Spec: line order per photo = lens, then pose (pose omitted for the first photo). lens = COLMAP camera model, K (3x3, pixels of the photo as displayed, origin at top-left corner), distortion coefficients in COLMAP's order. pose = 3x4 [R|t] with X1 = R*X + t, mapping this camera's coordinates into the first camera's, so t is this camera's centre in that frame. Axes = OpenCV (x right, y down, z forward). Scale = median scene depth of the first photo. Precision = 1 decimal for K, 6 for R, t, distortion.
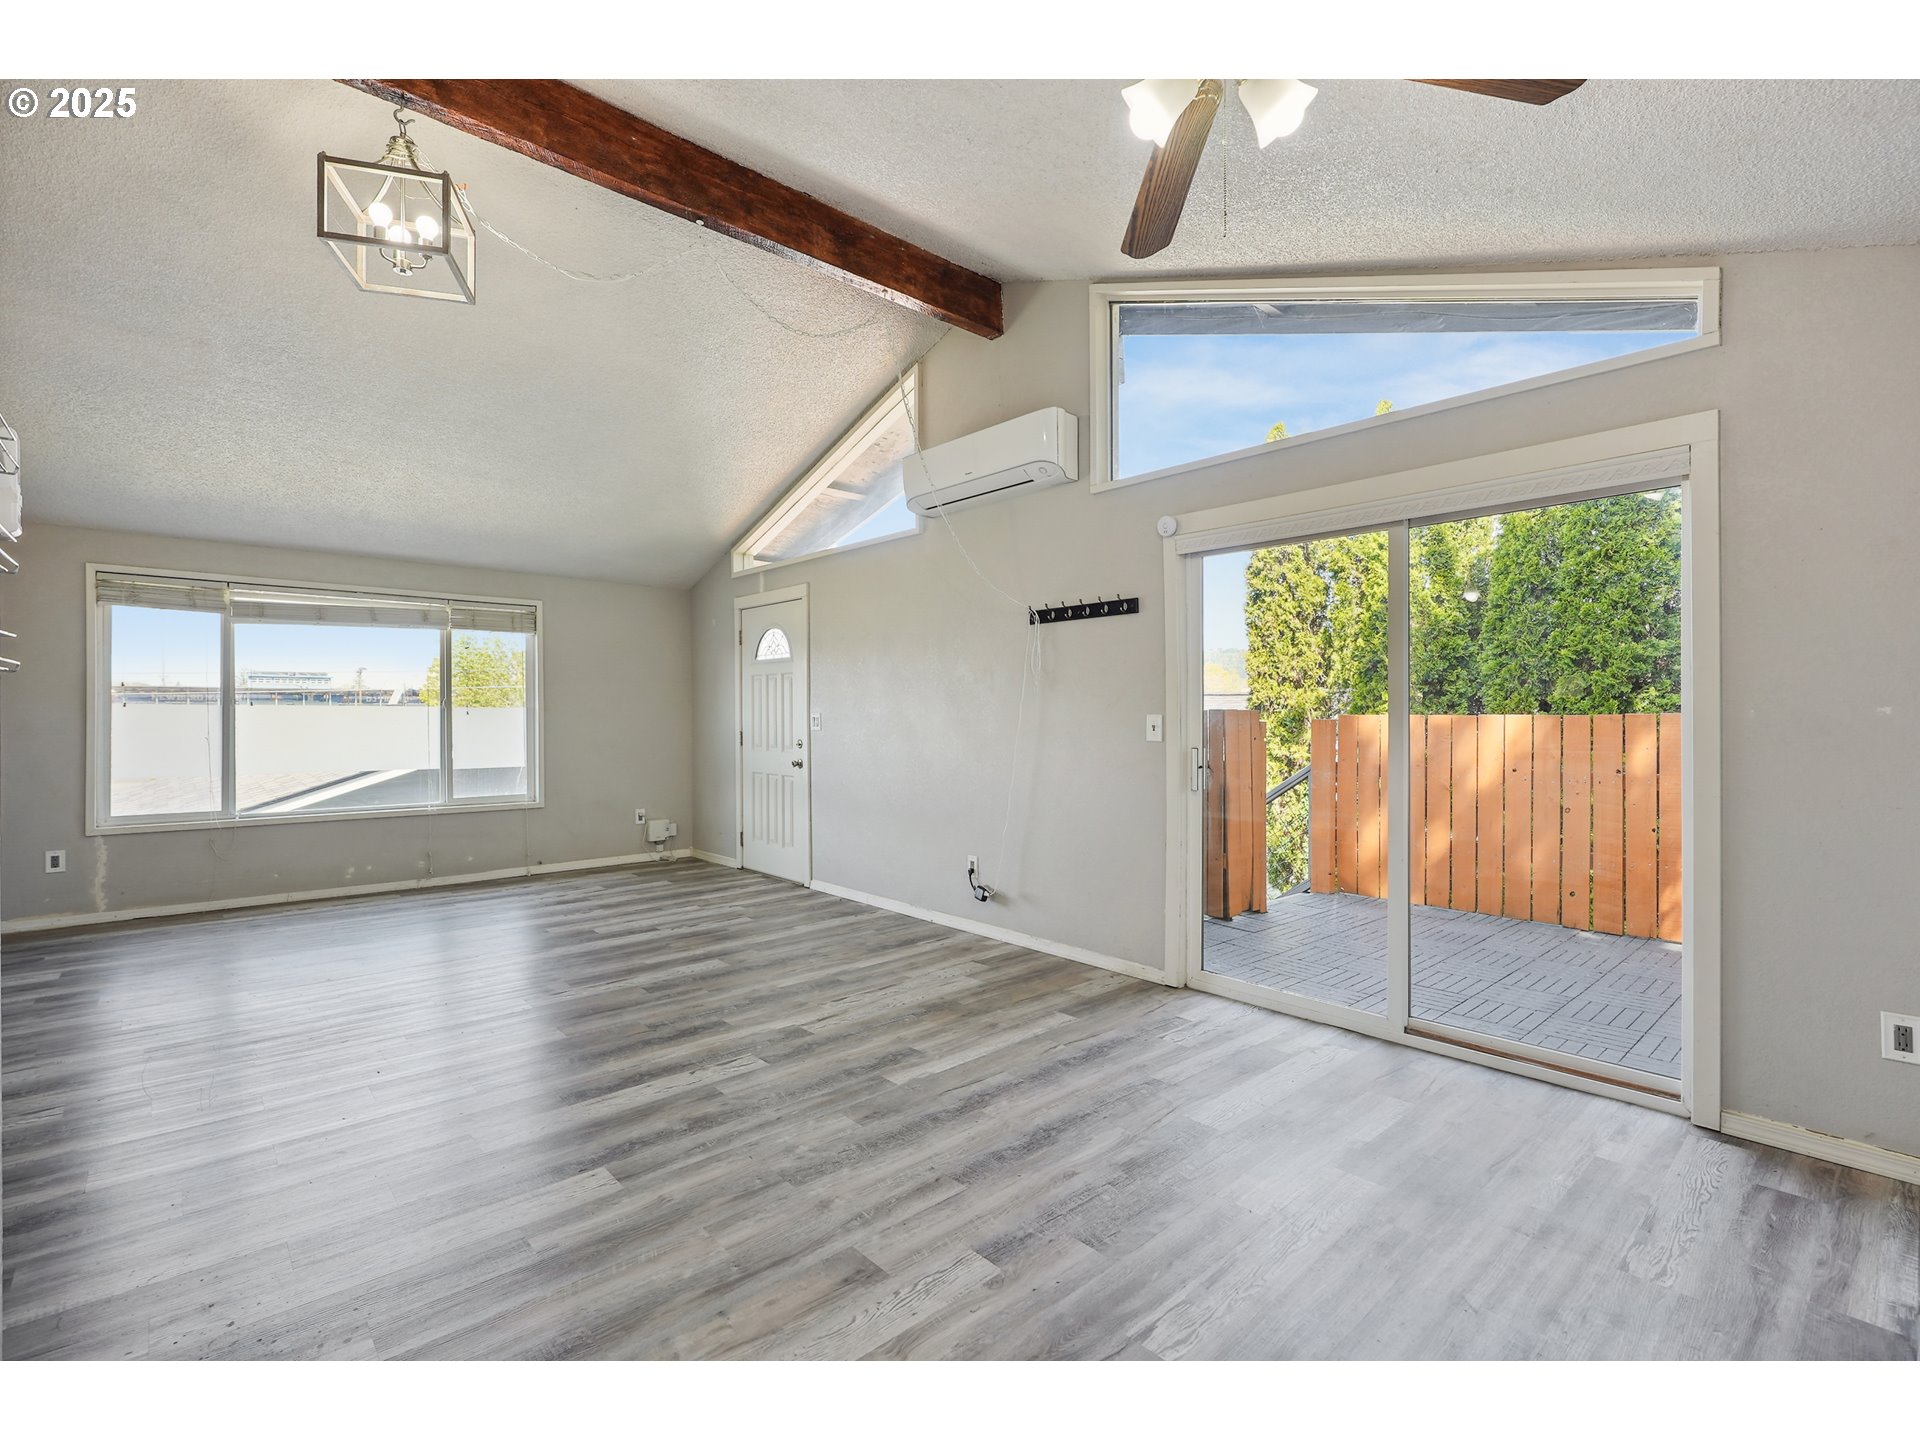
lens RADIAL K [[879.2, 0, 963.1], [0, 879.2, 720.6], [0, 0, 1]] dist [-0.005182, 0.001050]
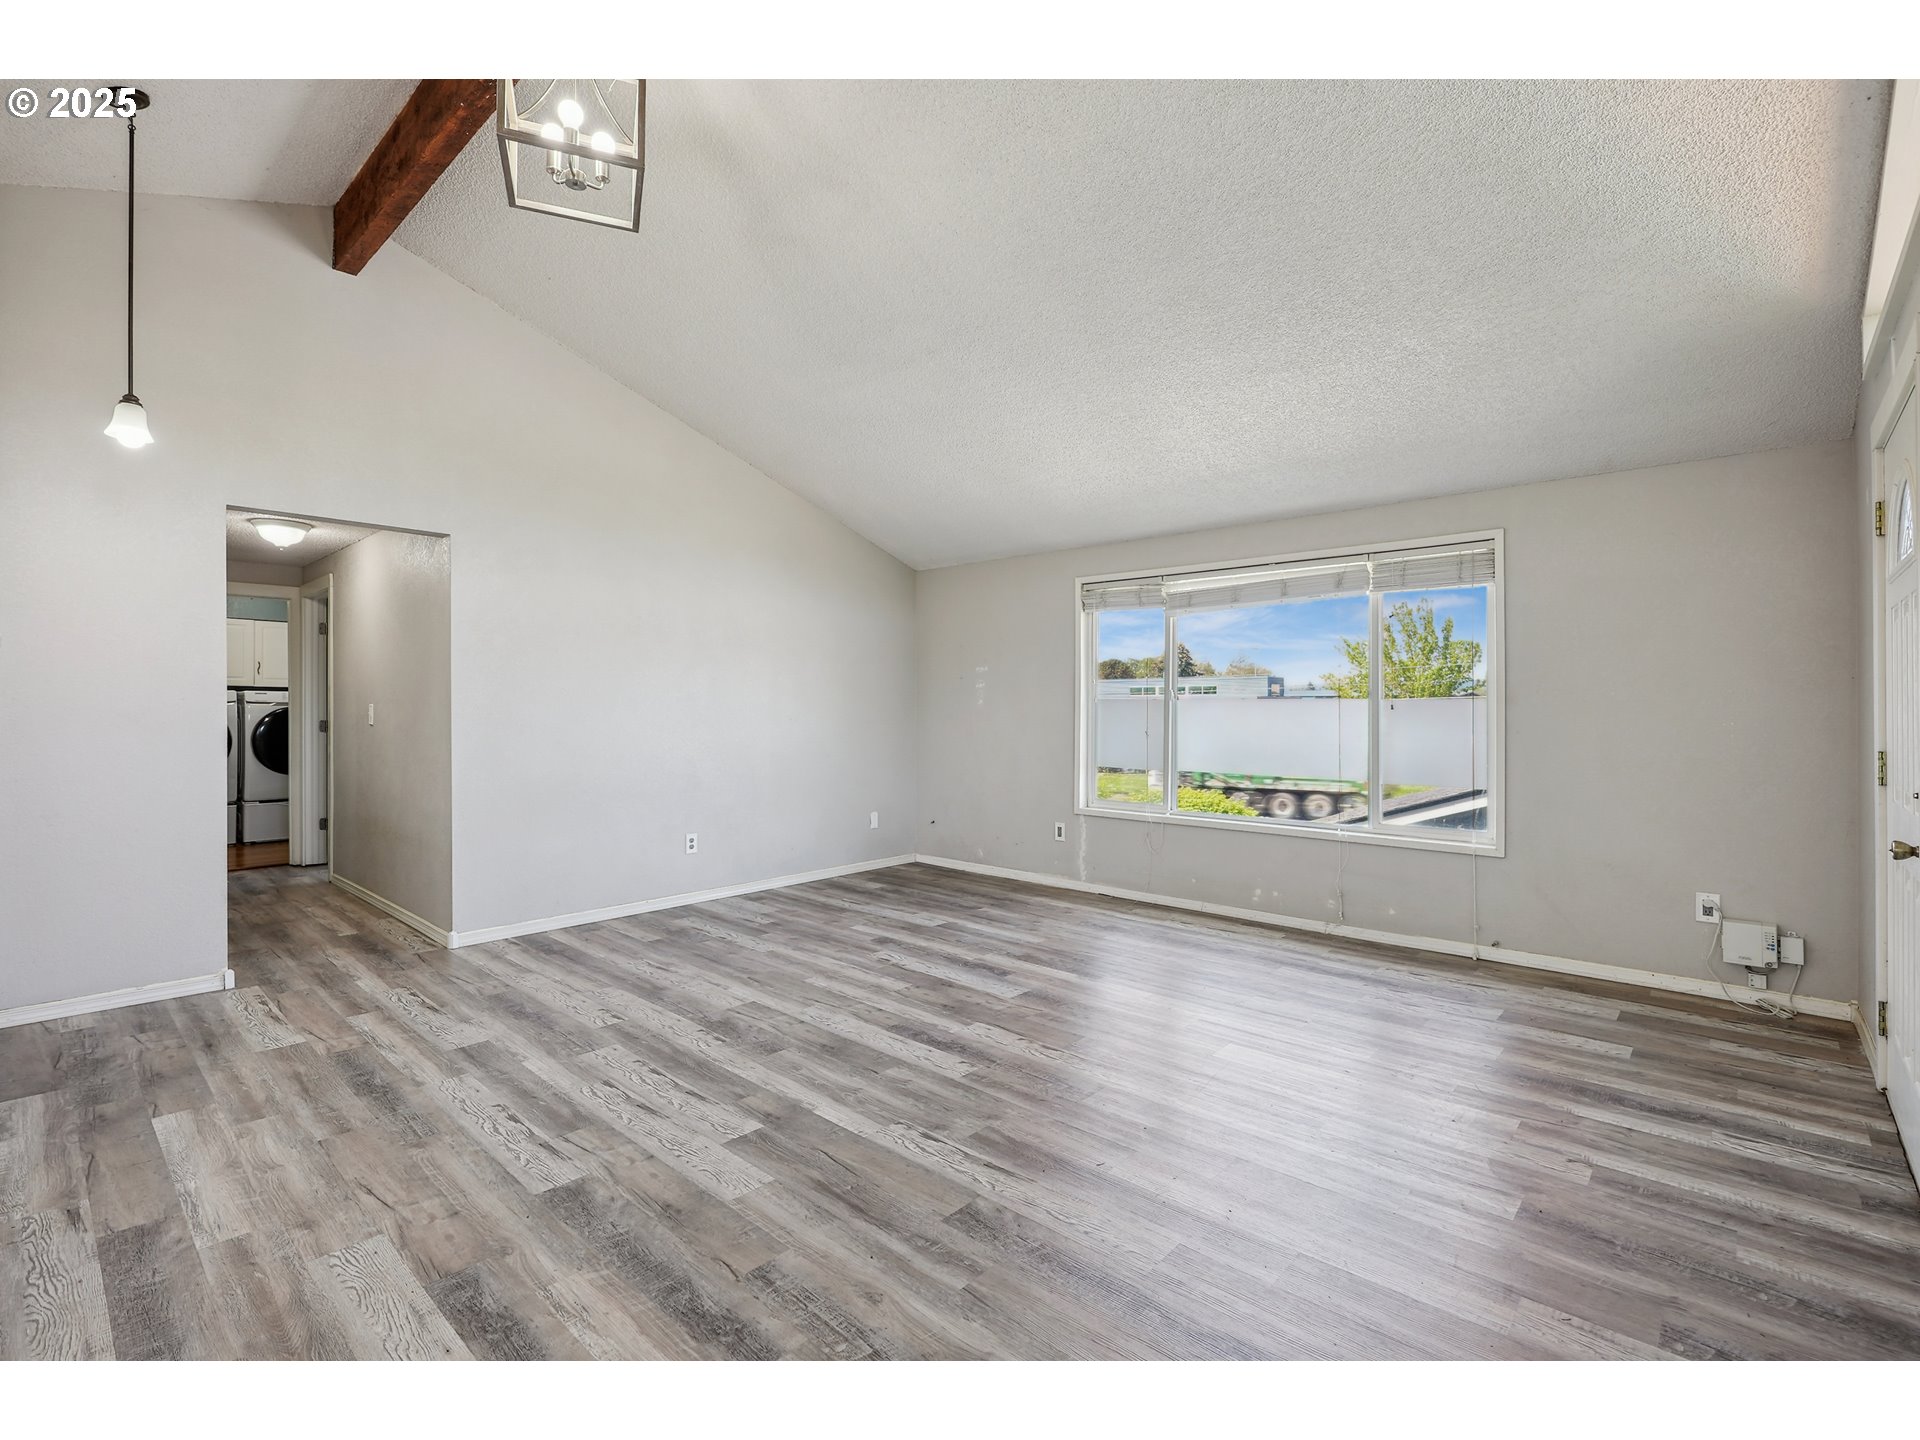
lens RADIAL K [[875.2, 0, 964.5], [0, 875.2, 711.1], [0, 0, 1]] dist [-0.004827, 0.000423]
pose [[0.098926, 0.000405, -0.995095, 0.170354], [-0.010181, 0.999948, -0.000605, -0.002314], [0.995043, 0.010191, 0.098925, 0.905051]]
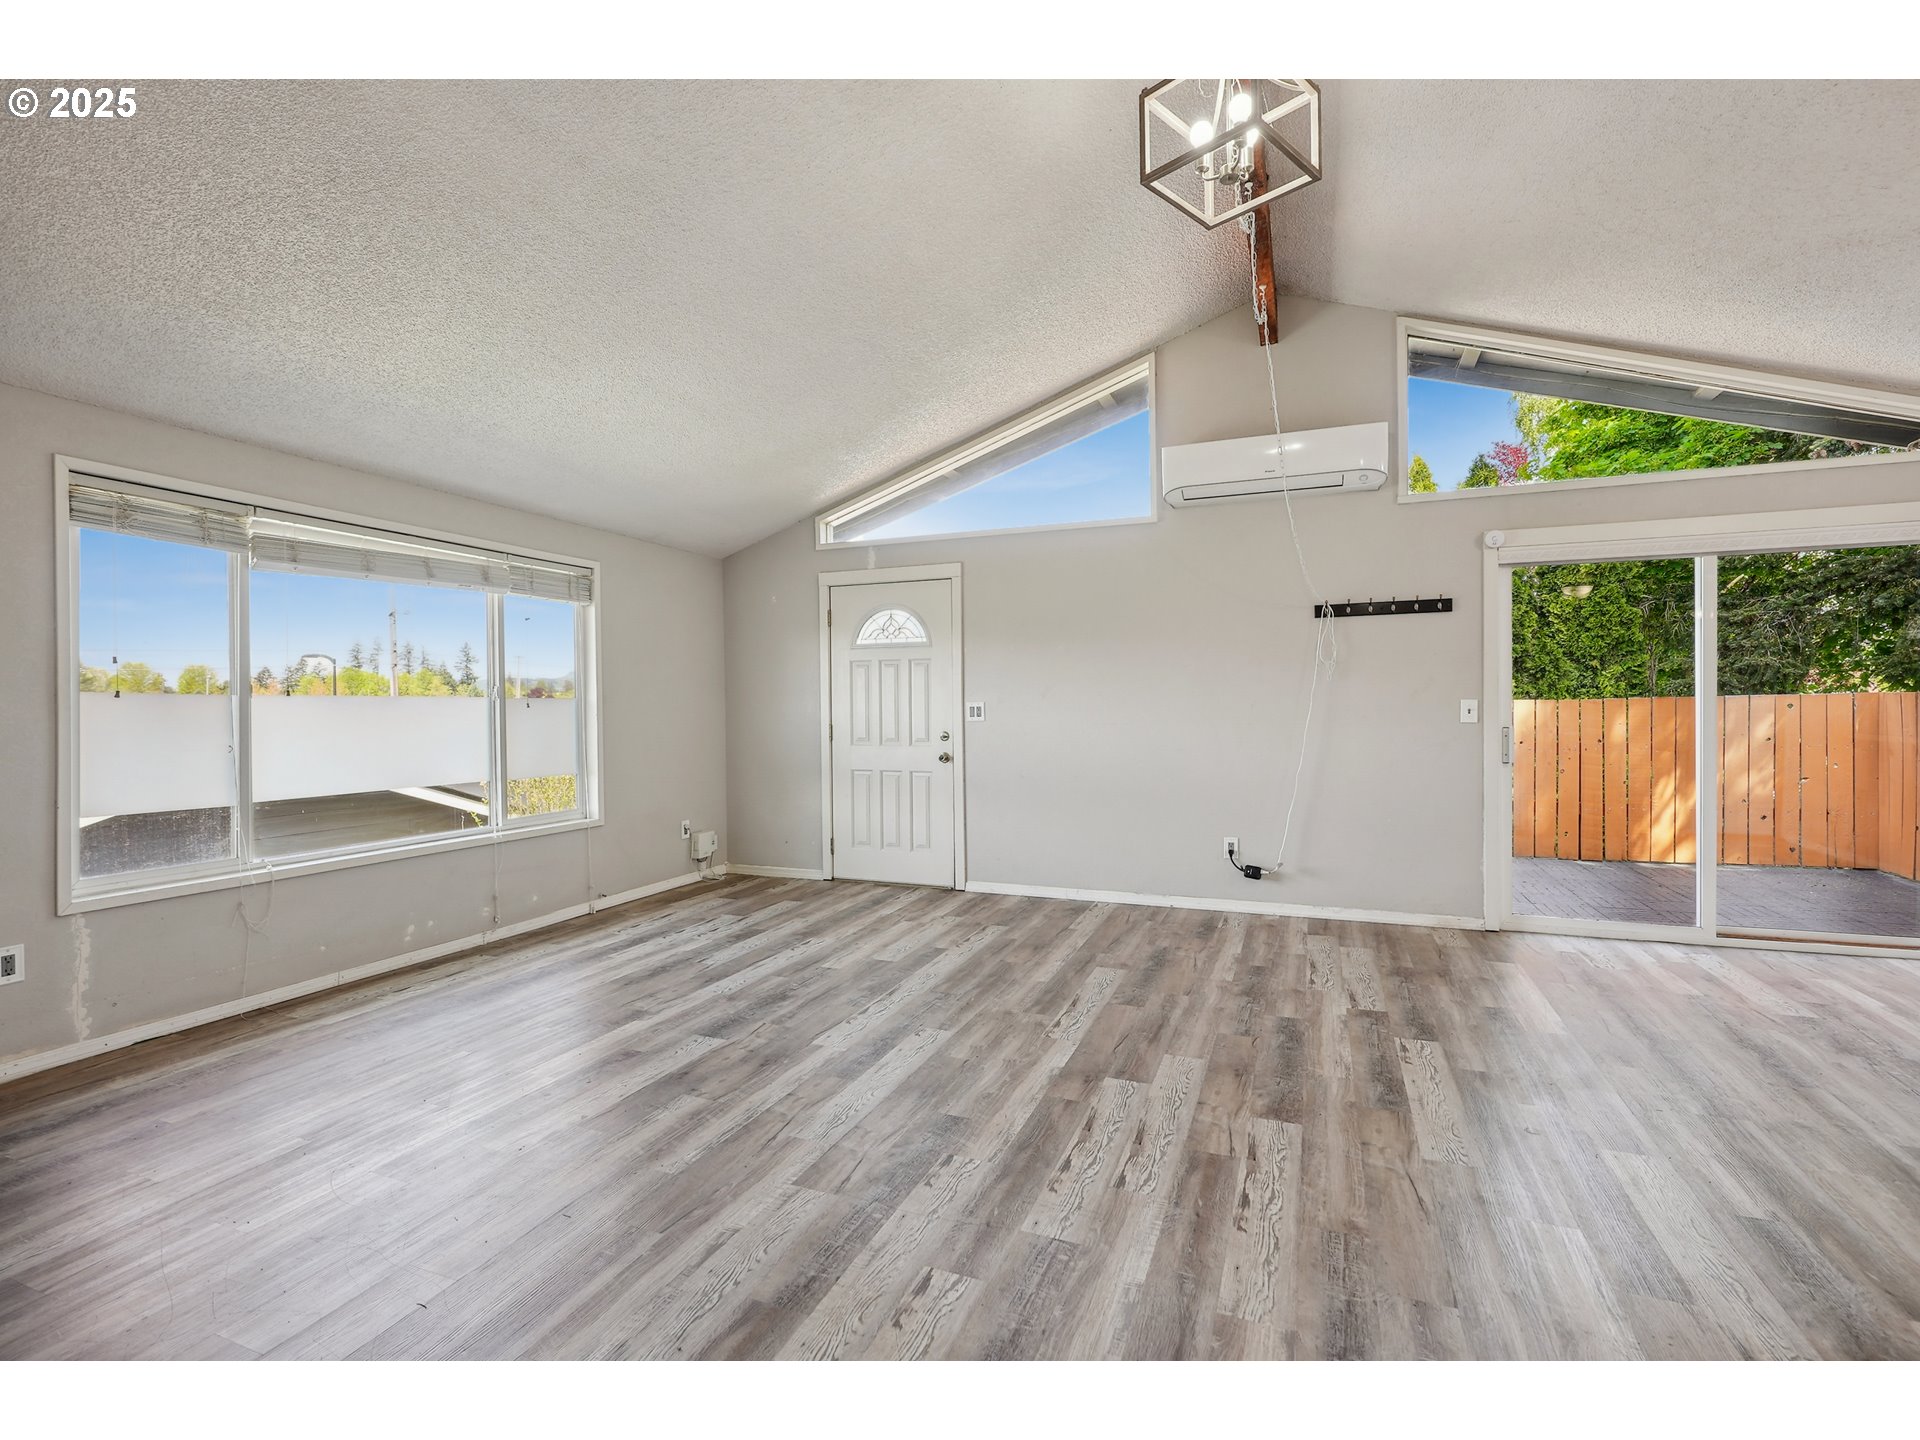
lens RADIAL K [[883.9, 0, 961.2], [0, 883.9, 711.2], [0, 0, 1]] dist [-0.004905, 0.001208]
pose [[0.897718, -0.010464, 0.440447, -0.877099], [0.011189, 0.999937, 0.000952, -0.000249], [-0.440429, 0.004073, 0.897778, 0.242237]]
